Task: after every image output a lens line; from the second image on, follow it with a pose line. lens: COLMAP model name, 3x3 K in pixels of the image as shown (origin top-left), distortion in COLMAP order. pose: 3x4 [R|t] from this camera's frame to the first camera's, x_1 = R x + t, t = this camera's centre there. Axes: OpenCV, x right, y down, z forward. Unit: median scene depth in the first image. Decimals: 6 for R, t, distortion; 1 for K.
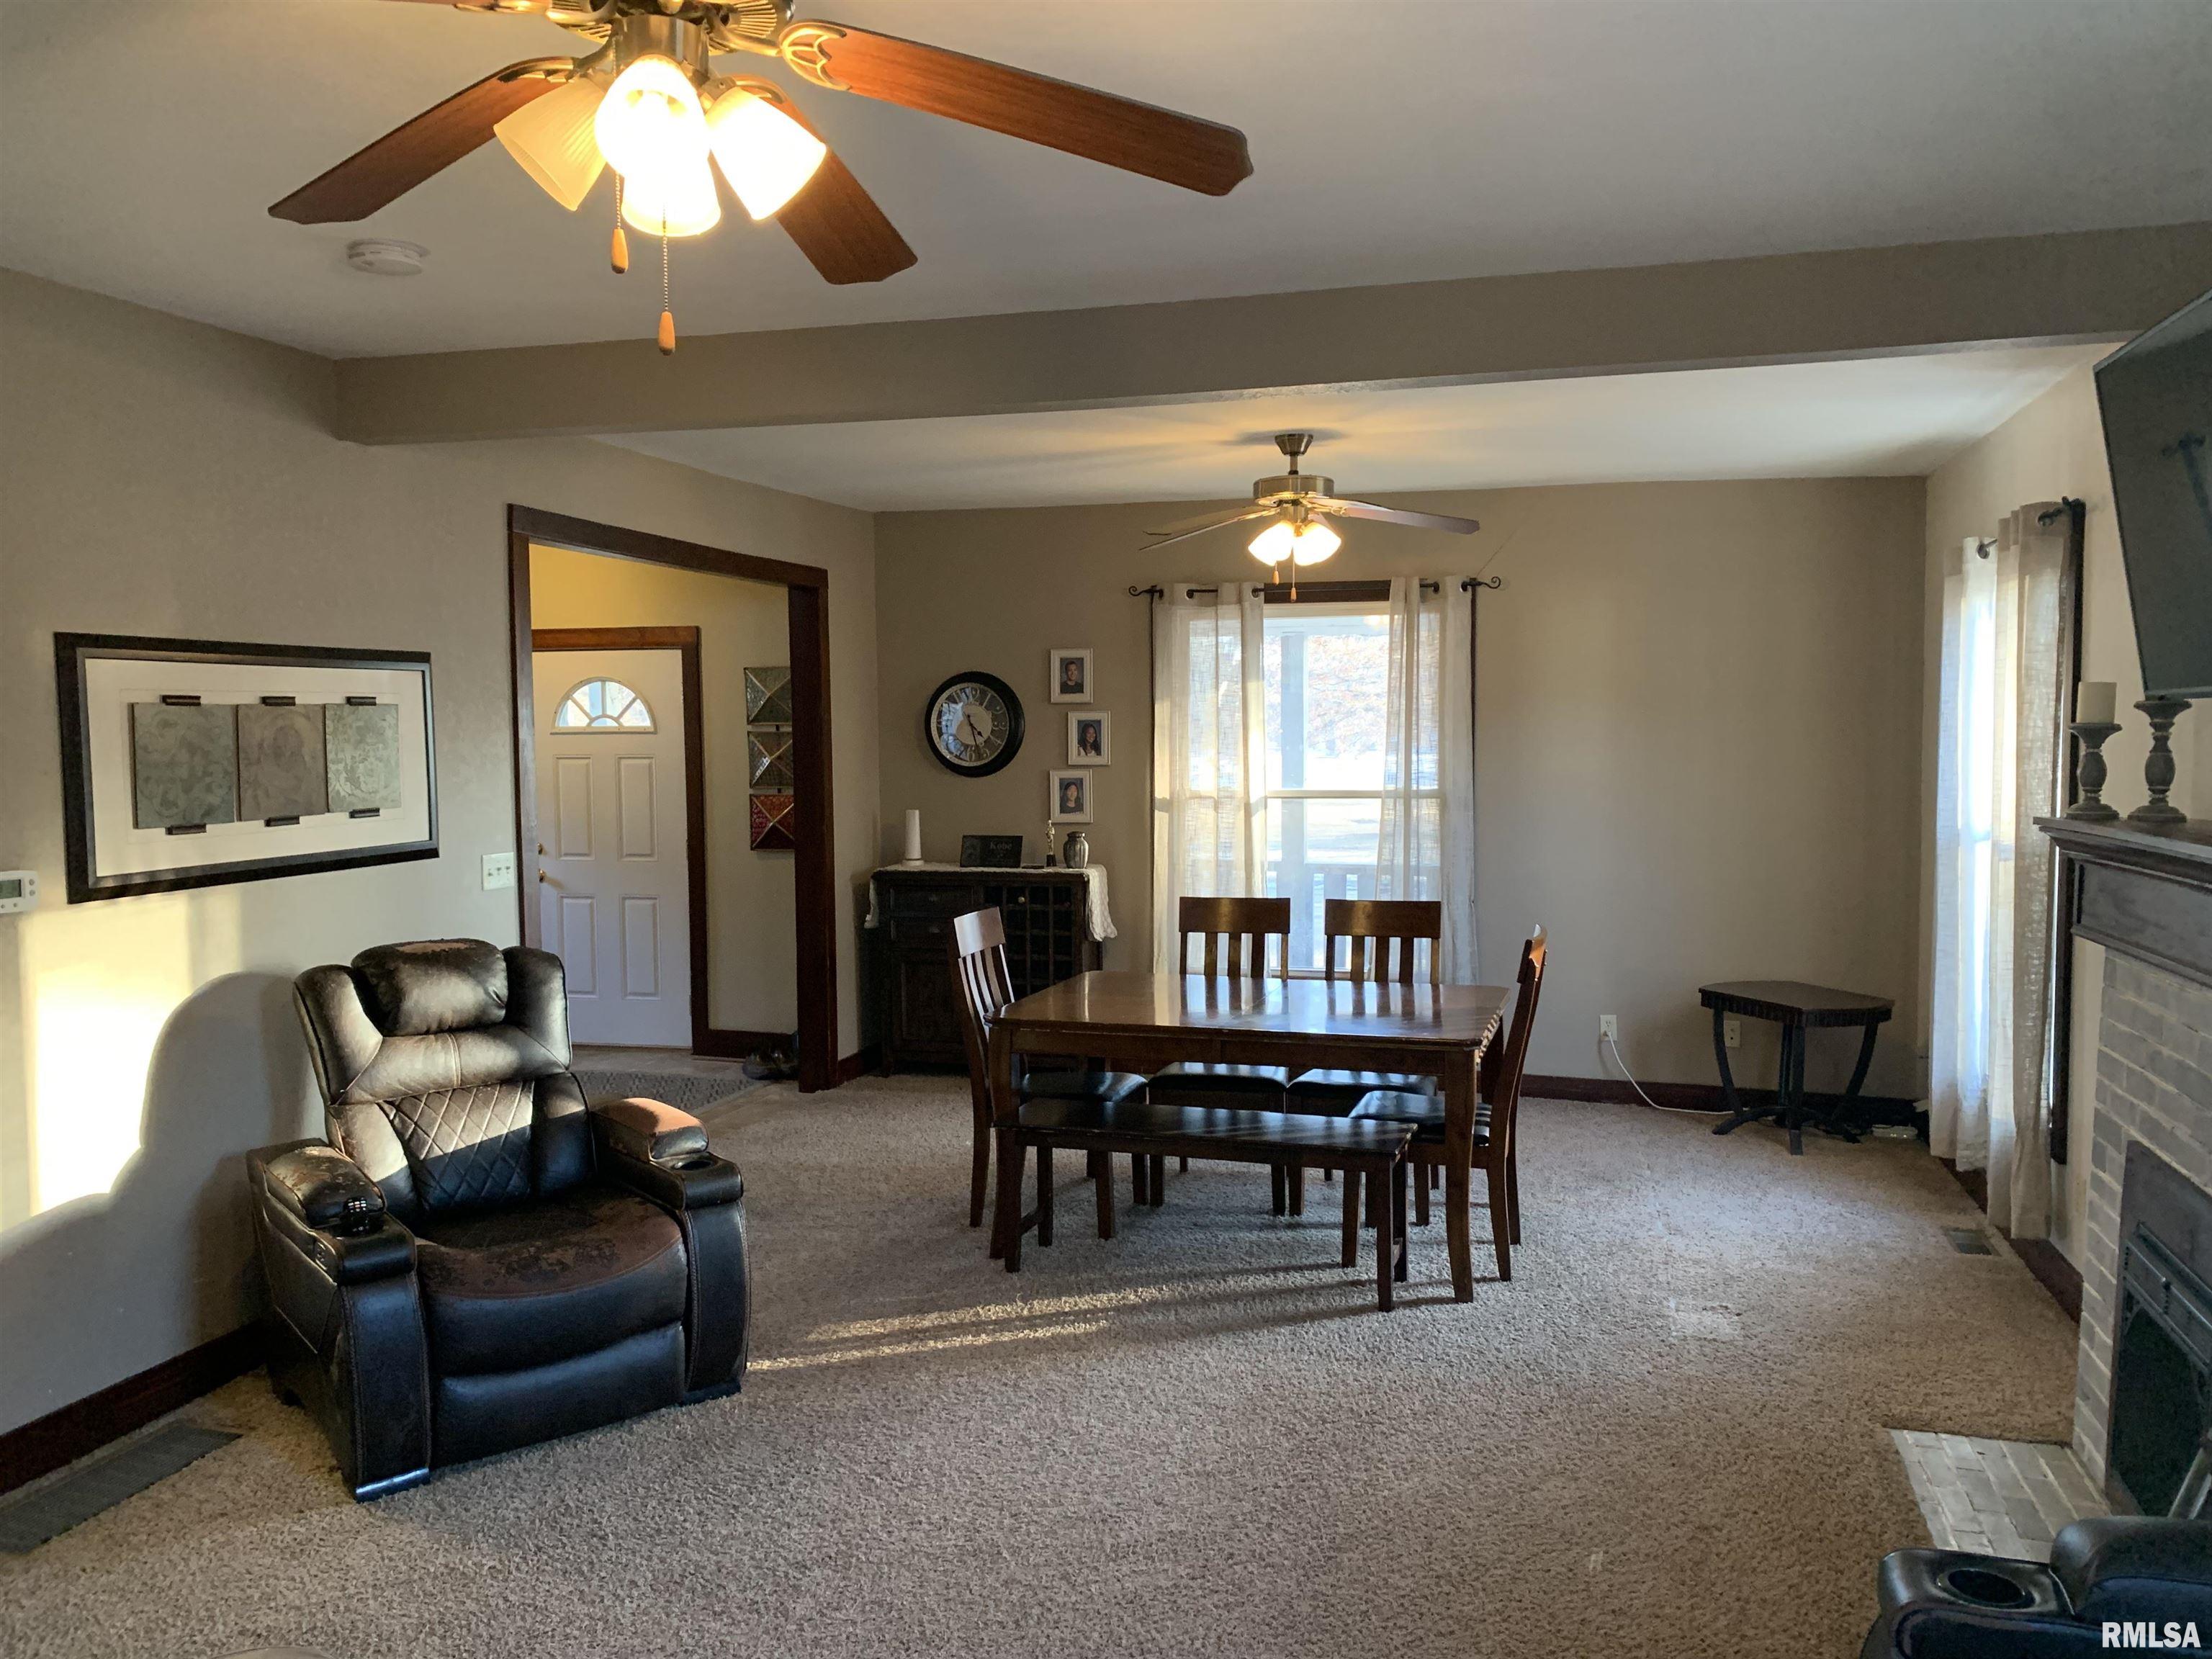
lens RADIAL K [[1691.6, 0, 1116.0], [0, 1691.6, 830.2], [0, 0, 1]] dist [0.056715, -0.080228]
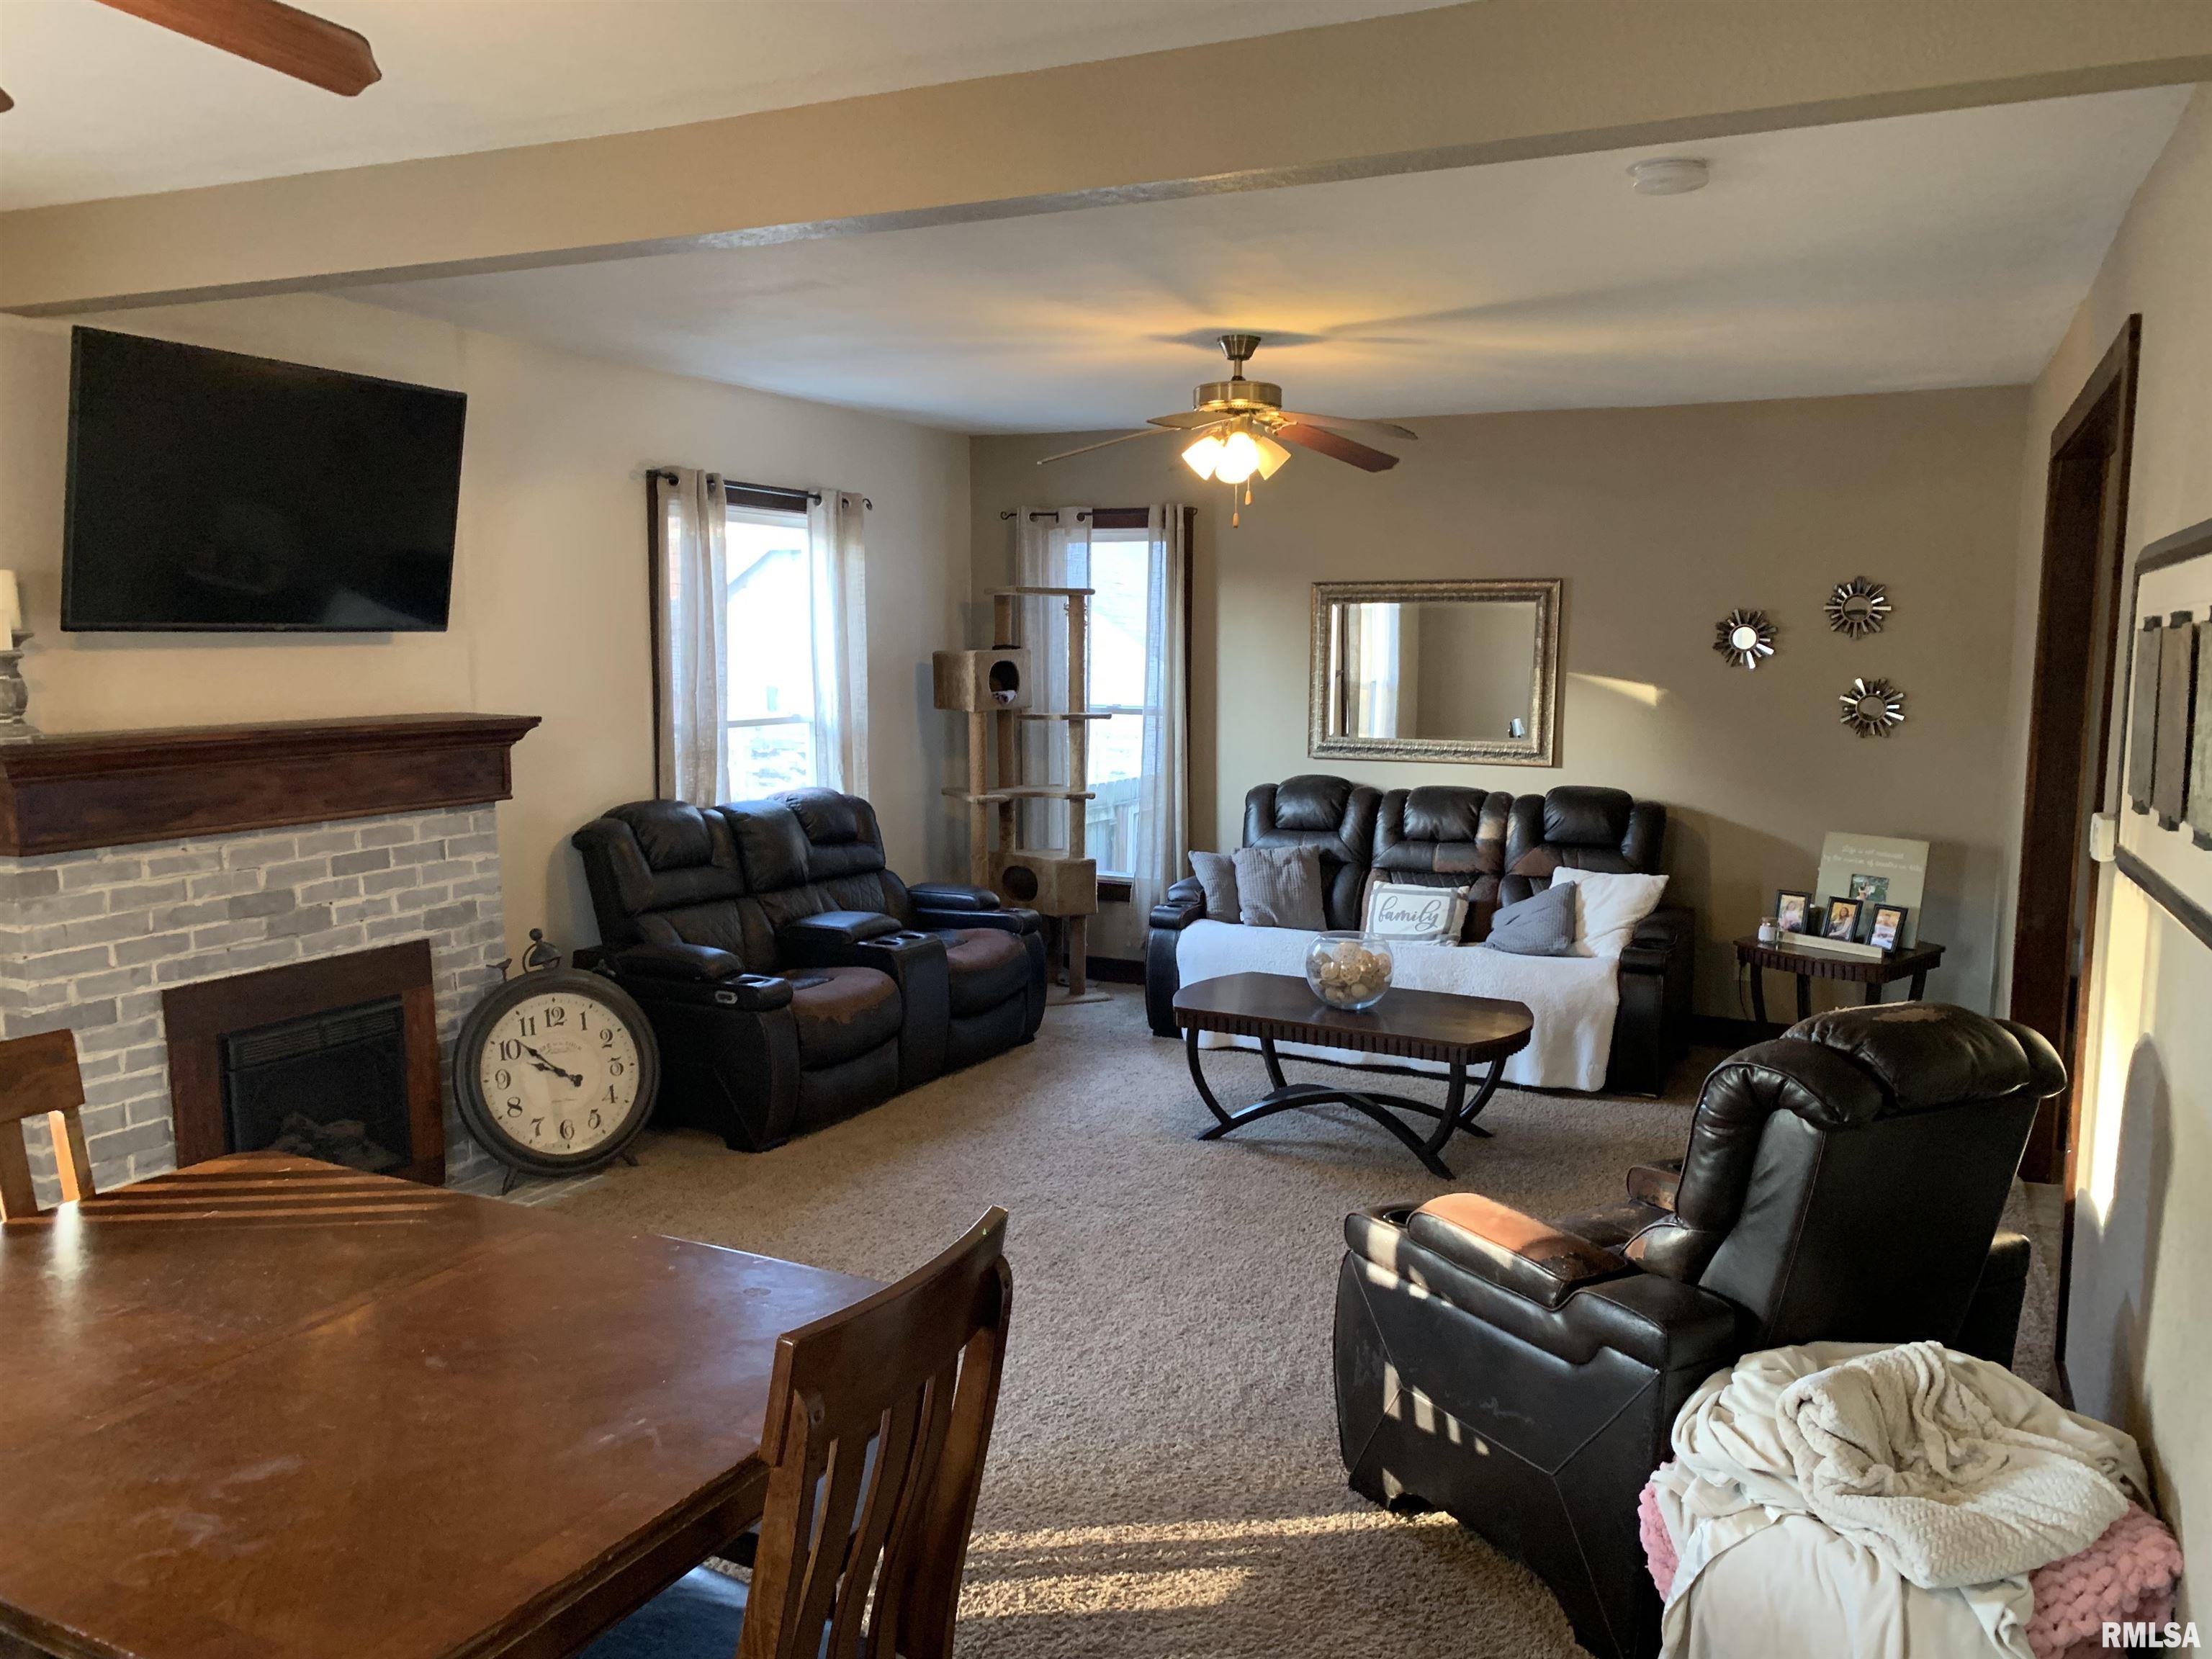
lens RADIAL K [[1691.6, 0, 1106.2], [0, 1691.6, 836.3], [0, 0, 1]] dist [0.056715, -0.080228]
pose [[-0.986590, -0.017310, 0.162301, -0.193414], [0.010813, 0.985244, 0.170814, -0.092121], [-0.162862, 0.170278, -0.971844, 1.447871]]
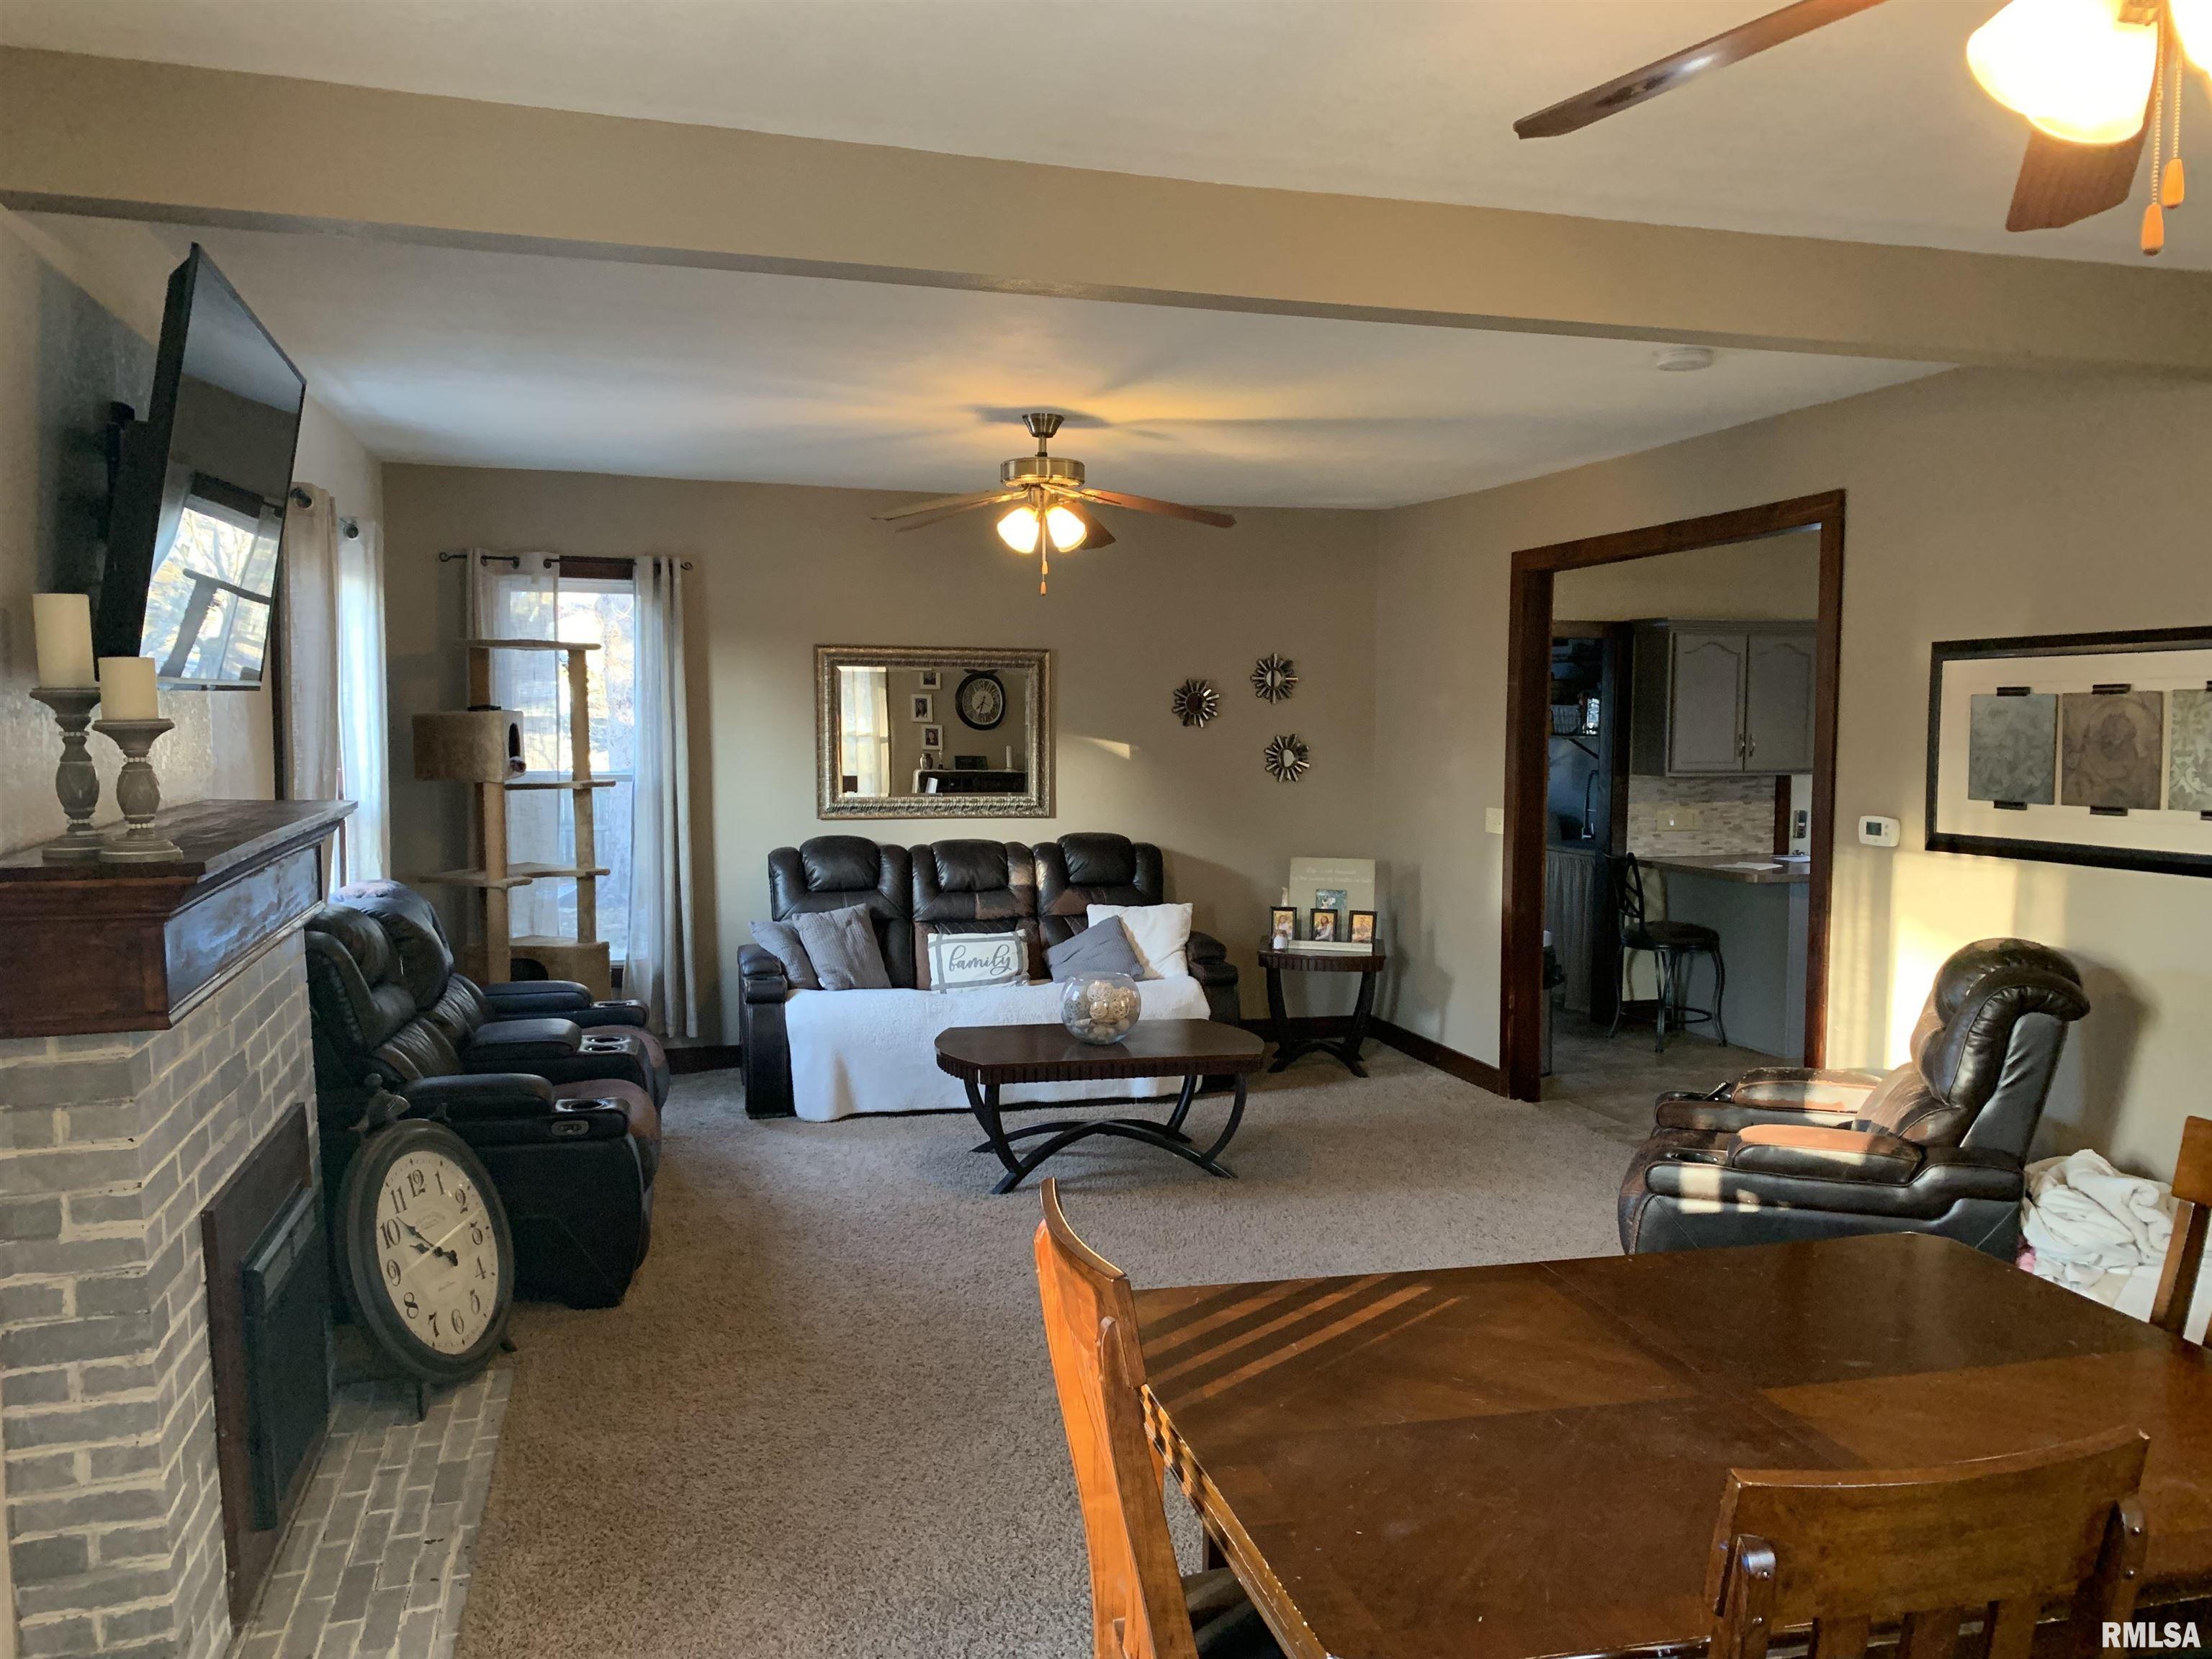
lens RADIAL K [[1691.6, 0, 1124.4], [0, 1691.6, 843.5], [0, 0, 1]] dist [0.056715, -0.080228]
pose [[-0.845605, 0.043998, -0.531992, 0.456974], [-0.031572, 0.990730, 0.132122, -0.087564], [0.532874, 0.128520, -0.836378, 1.346823]]
